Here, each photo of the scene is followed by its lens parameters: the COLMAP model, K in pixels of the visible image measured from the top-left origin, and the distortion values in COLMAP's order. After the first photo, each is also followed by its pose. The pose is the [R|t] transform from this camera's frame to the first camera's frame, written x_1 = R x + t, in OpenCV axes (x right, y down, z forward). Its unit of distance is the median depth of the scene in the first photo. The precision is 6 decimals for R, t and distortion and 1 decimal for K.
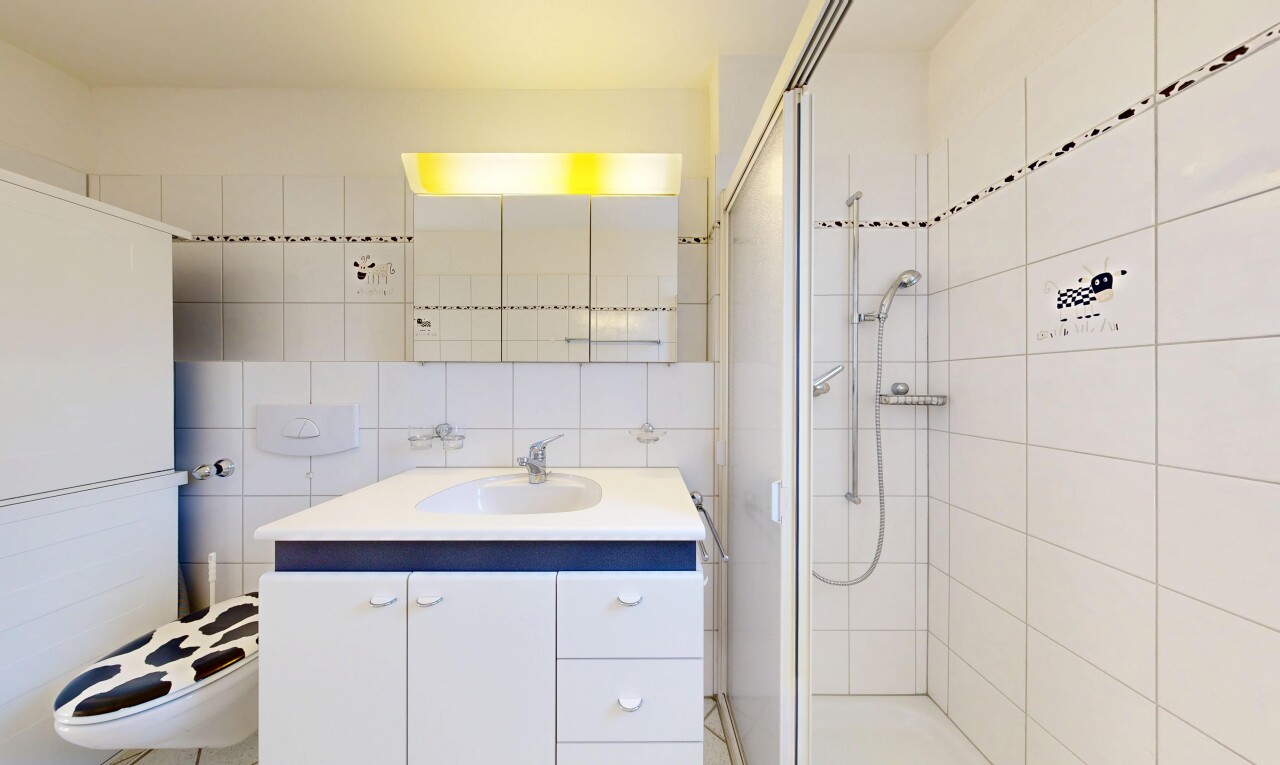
lens RADIAL K [[433.5, 0, 637.5], [0, 433.5, 380.5], [0, 0, 1]] dist [-0.000816, 0.000024]
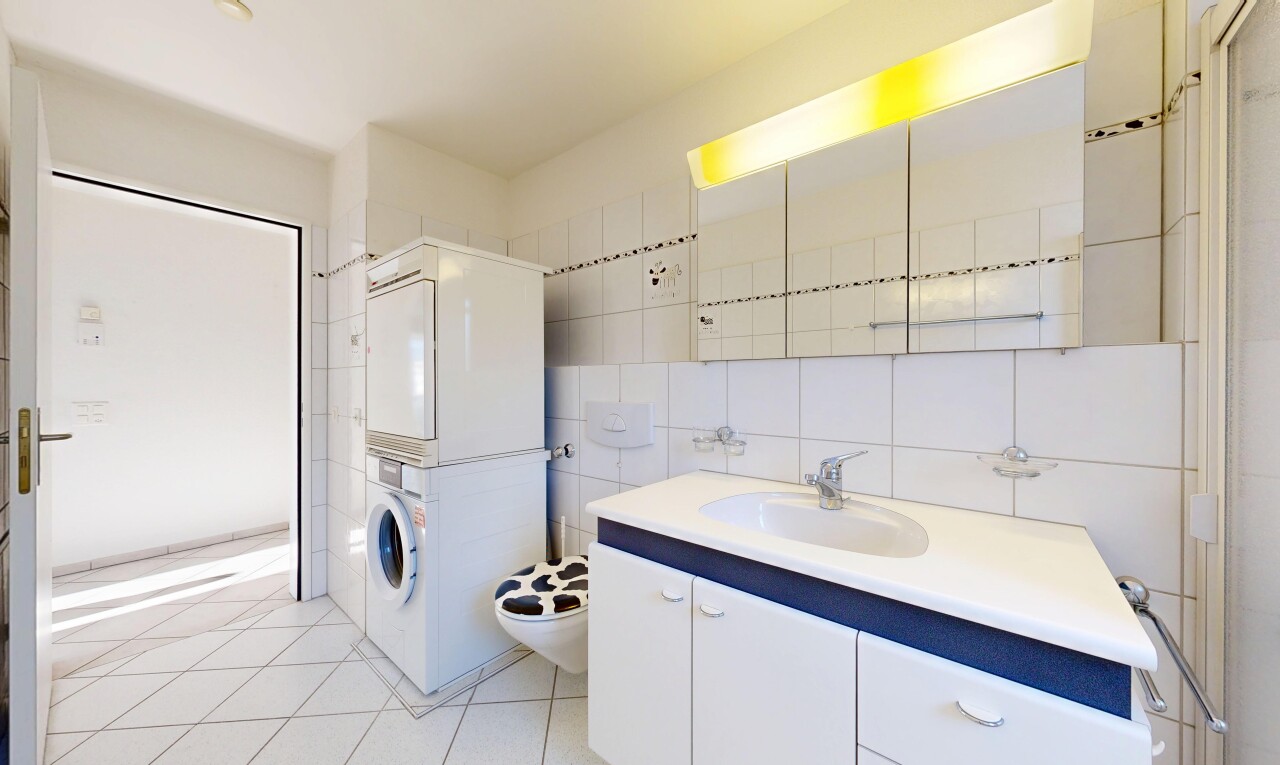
lens RADIAL K [[433.5, 0, 640.1], [0, 433.5, 385.6], [0, 0, 1]] dist [-0.000816, 0.000024]
pose [[0.748787, 0.000447, -0.662811, 0.033703], [-0.002330, 0.999995, -0.001957, 0.013382], [0.662807, 0.003009, 0.748785, 0.178577]]
